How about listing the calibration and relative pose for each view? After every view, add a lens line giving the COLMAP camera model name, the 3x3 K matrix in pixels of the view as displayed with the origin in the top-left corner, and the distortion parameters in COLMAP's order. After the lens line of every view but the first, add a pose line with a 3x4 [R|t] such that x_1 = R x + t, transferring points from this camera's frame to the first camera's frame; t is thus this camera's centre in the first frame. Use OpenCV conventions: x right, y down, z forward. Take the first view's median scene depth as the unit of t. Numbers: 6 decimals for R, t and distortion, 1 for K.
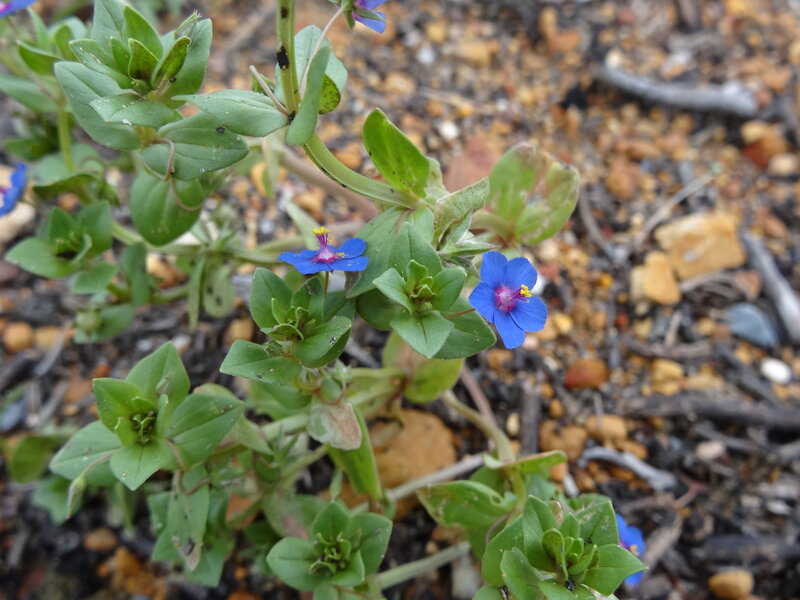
lens RADIAL K [[638.2, 0, 400.0], [0, 638.2, 300.0], [0, 0, 1]] dist [0.067145, -0.117664]
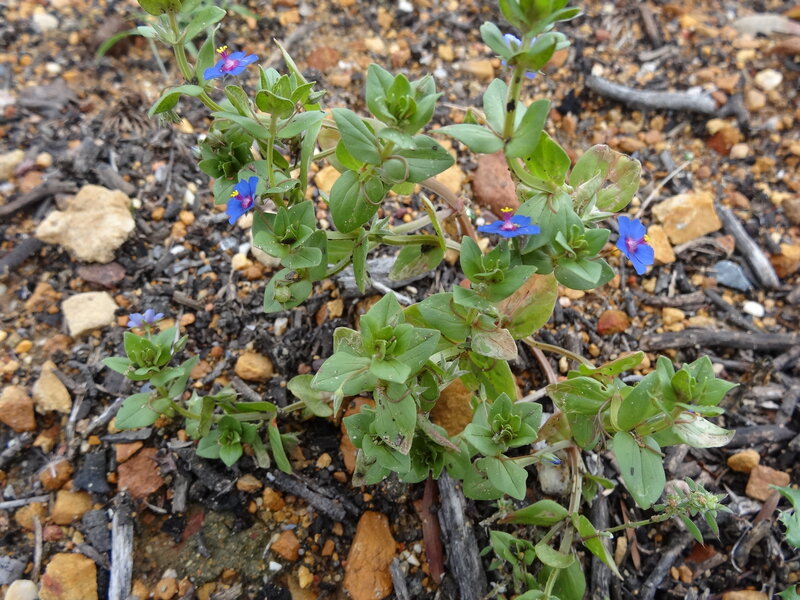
lens RADIAL K [[638.2, 0, 400.0], [0, 638.2, 300.0], [0, 0, 1]] dist [0.067145, -0.117664]
pose [[0.992797, -0.070092, 0.097166, -0.235339], [0.070263, 0.997527, 0.001663, 0.036945], [-0.097043, 0.005176, 0.995267, -0.215507]]
